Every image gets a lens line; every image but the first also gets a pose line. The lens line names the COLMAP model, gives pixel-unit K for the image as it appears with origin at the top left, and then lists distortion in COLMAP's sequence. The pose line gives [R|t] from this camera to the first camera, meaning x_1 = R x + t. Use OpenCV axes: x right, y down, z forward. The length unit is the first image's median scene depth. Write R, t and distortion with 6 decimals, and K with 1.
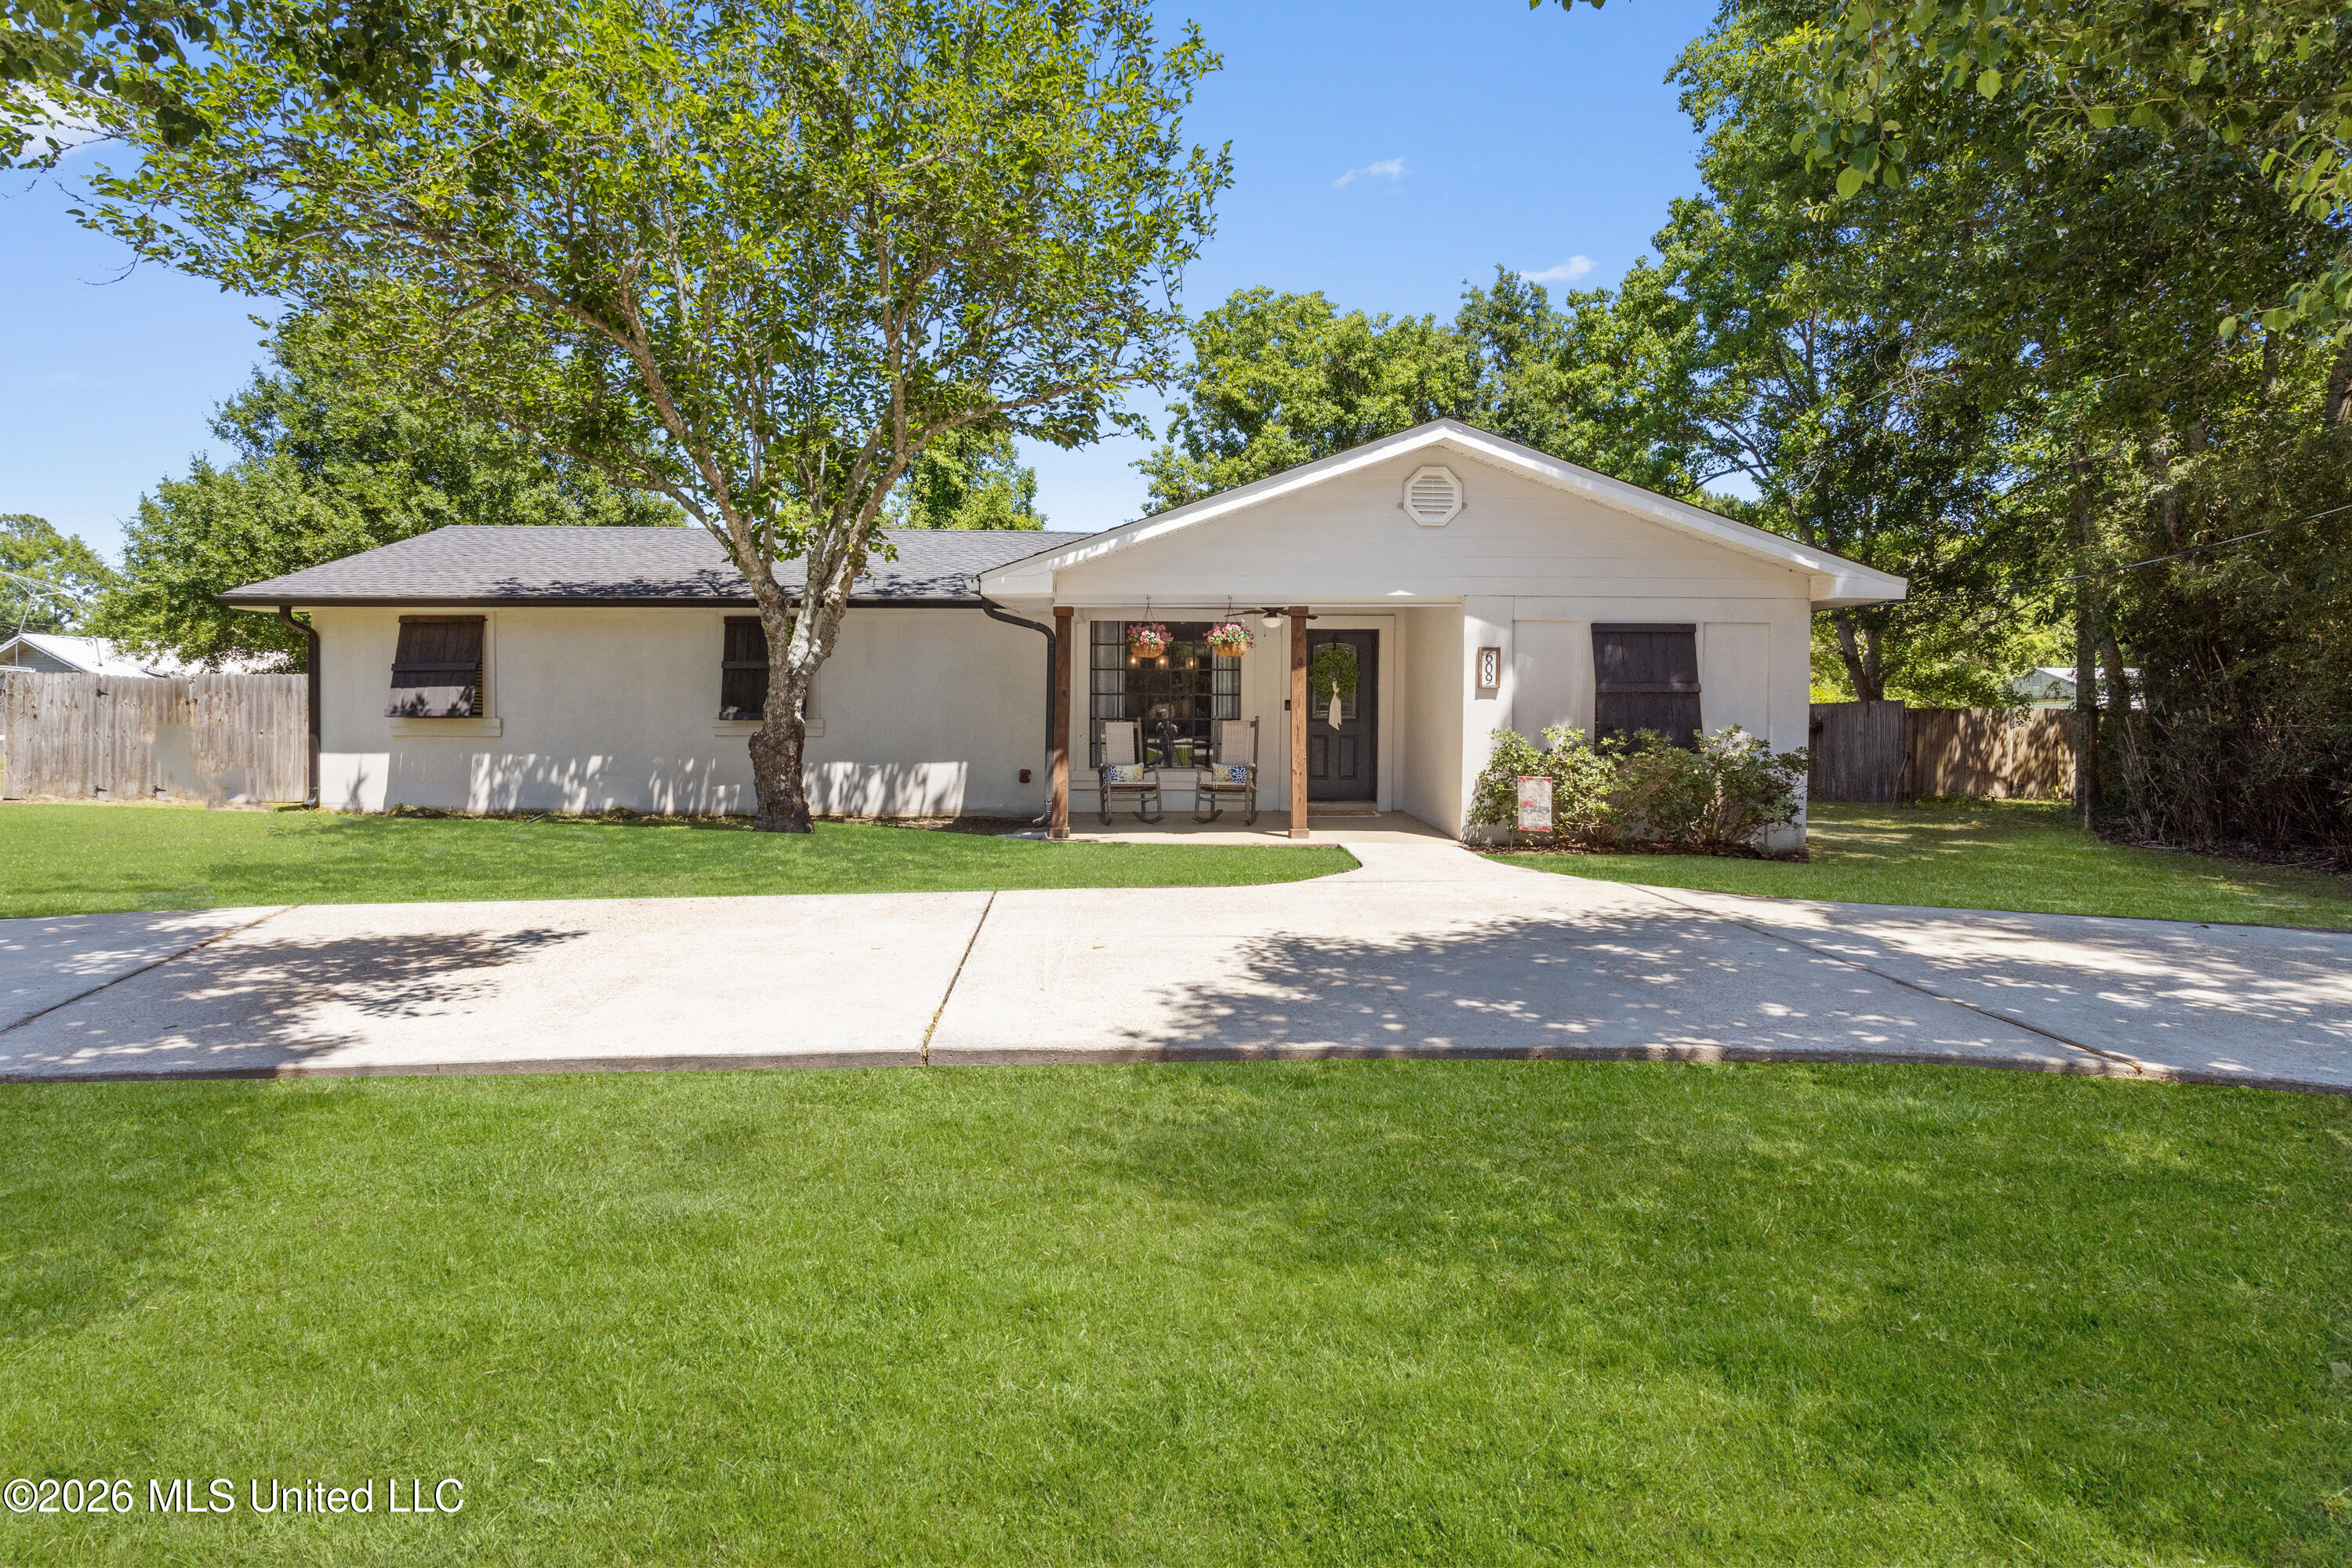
lens RADIAL K [[1332.9, 0, 1176.4], [0, 1332.9, 768.5], [0, 0, 1]] dist [0.002224, 0.000994]
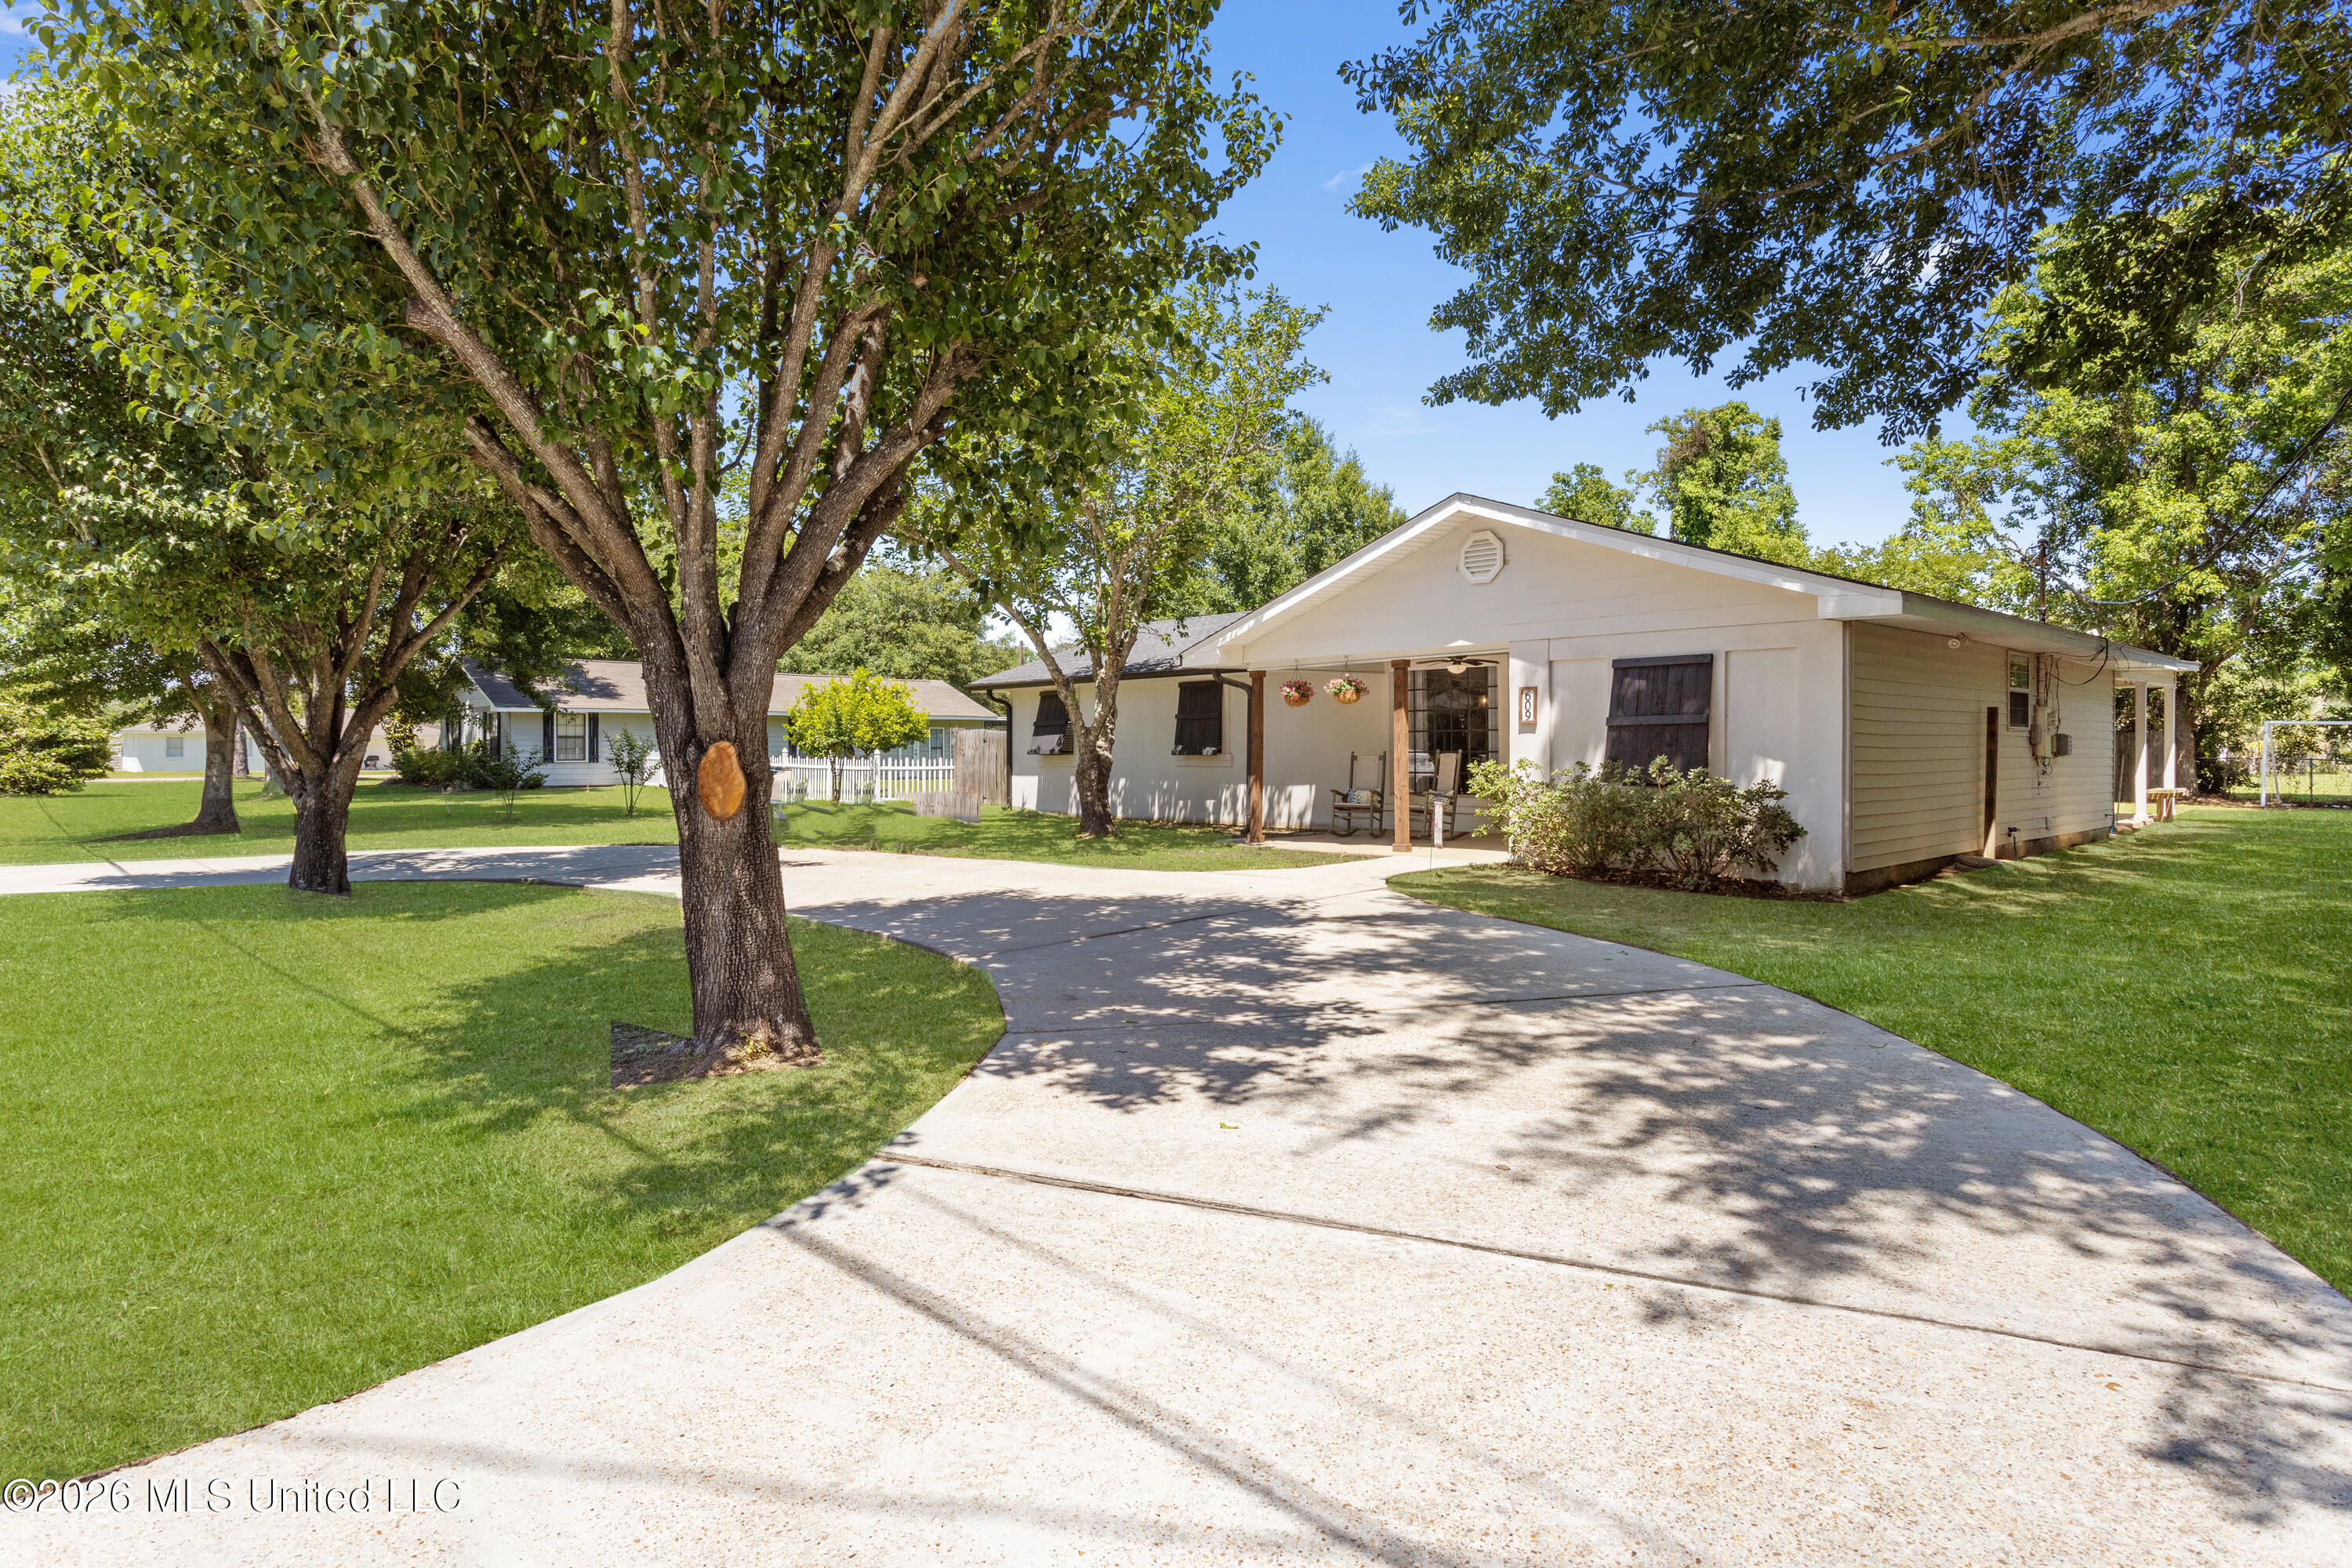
lens RADIAL K [[1332.9, 0, 1176.4], [0, 1332.9, 768.5], [0, 0, 1]] dist [0.002224, 0.000994]
pose [[0.691712, -0.001762, -0.722171, 0.827970], [-0.009414, 0.999890, -0.011456, -0.007215], [0.722112, 0.014722, 0.691619, 0.020493]]
